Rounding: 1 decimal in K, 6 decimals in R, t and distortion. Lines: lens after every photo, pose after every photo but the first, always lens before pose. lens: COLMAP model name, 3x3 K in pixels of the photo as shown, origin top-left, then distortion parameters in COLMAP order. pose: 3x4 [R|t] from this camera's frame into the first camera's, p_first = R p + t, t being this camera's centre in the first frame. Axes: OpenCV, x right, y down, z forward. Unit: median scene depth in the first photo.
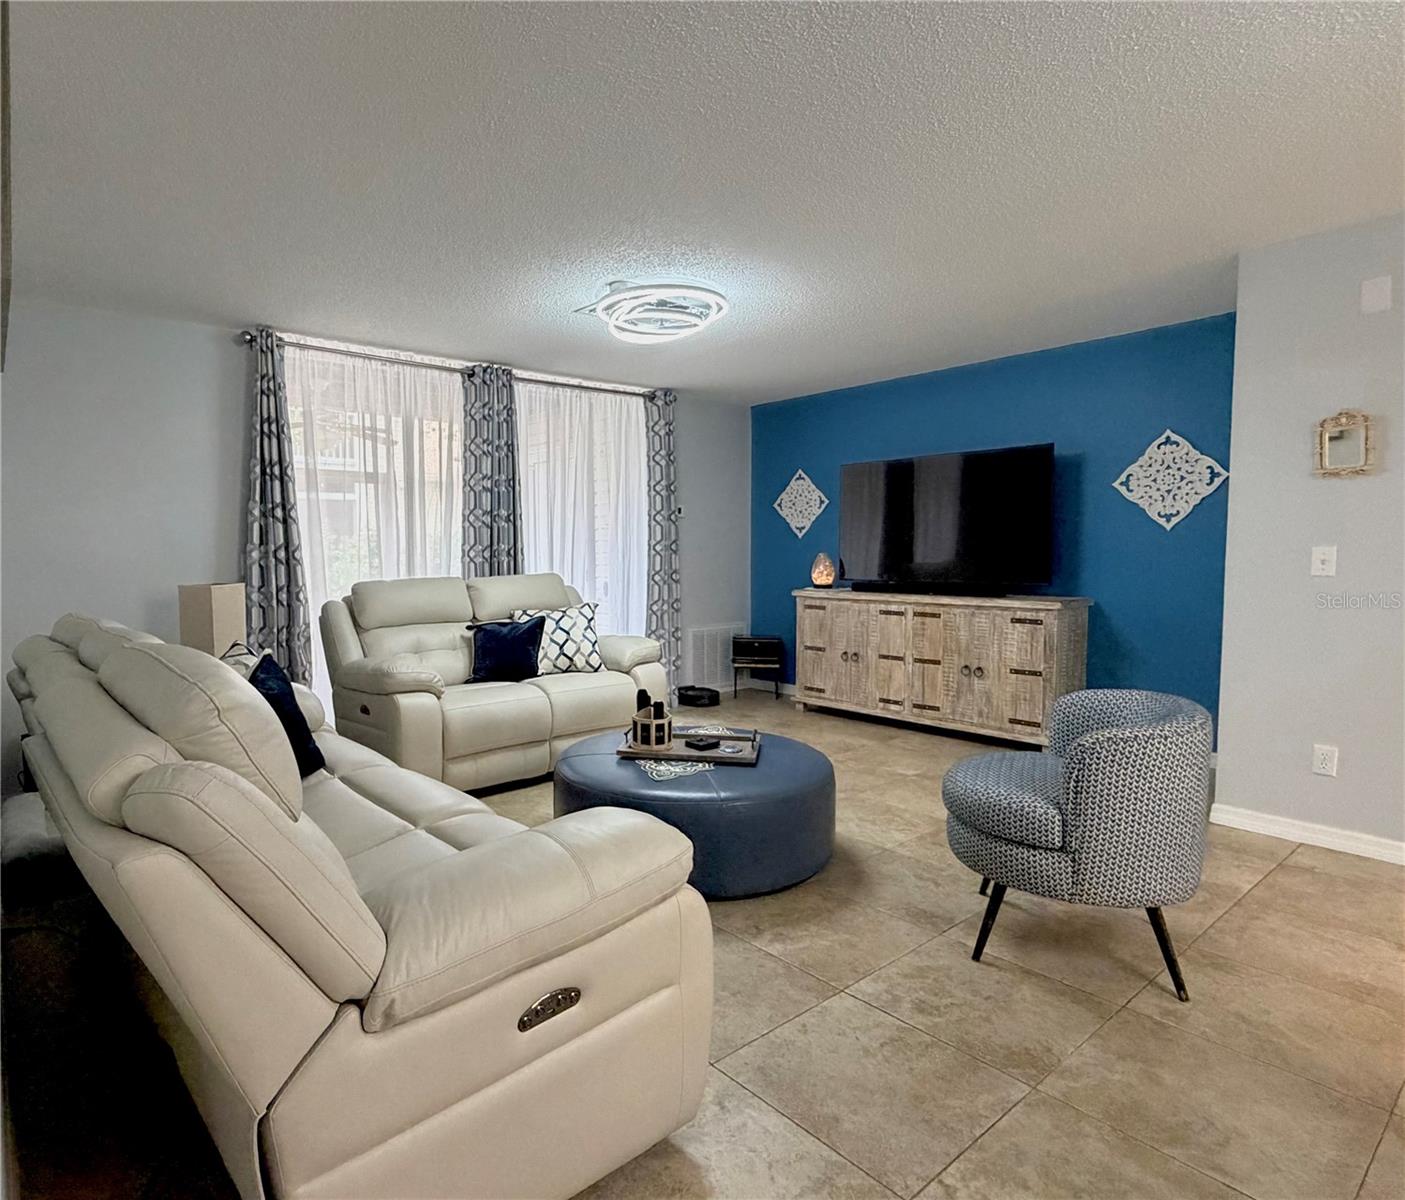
lens RADIAL K [[873.1, 0, 693.2], [0, 873.1, 600.0], [0, 0, 1]] dist [-0.001558, -0.001891]
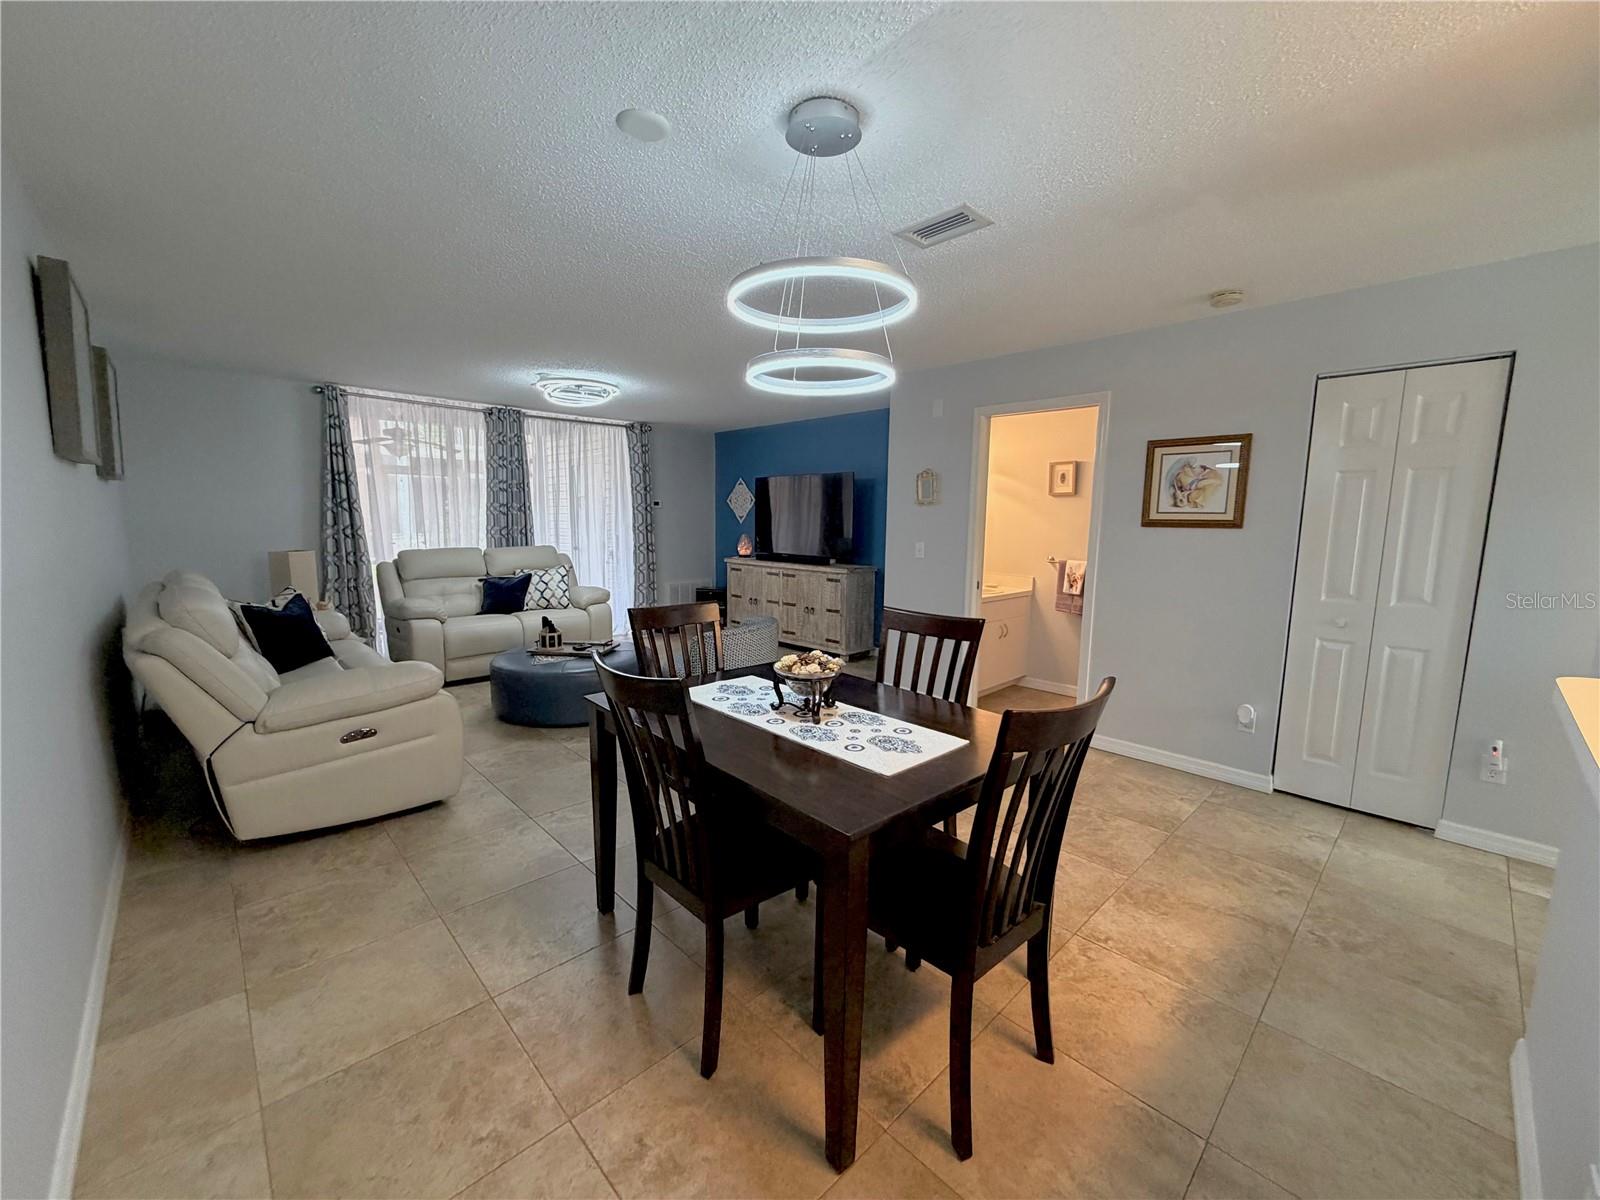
lens RADIAL K [[642.3, 0, 806.4], [0, 642.3, 596.4], [0, 0, 1]] dist [0.003201, 0.000195]
pose [[0.995010, 0.009199, 0.099355, 0.208054], [-0.014532, 0.998484, 0.053086, -0.008776], [-0.098716, -0.054265, 0.993635, -0.206534]]
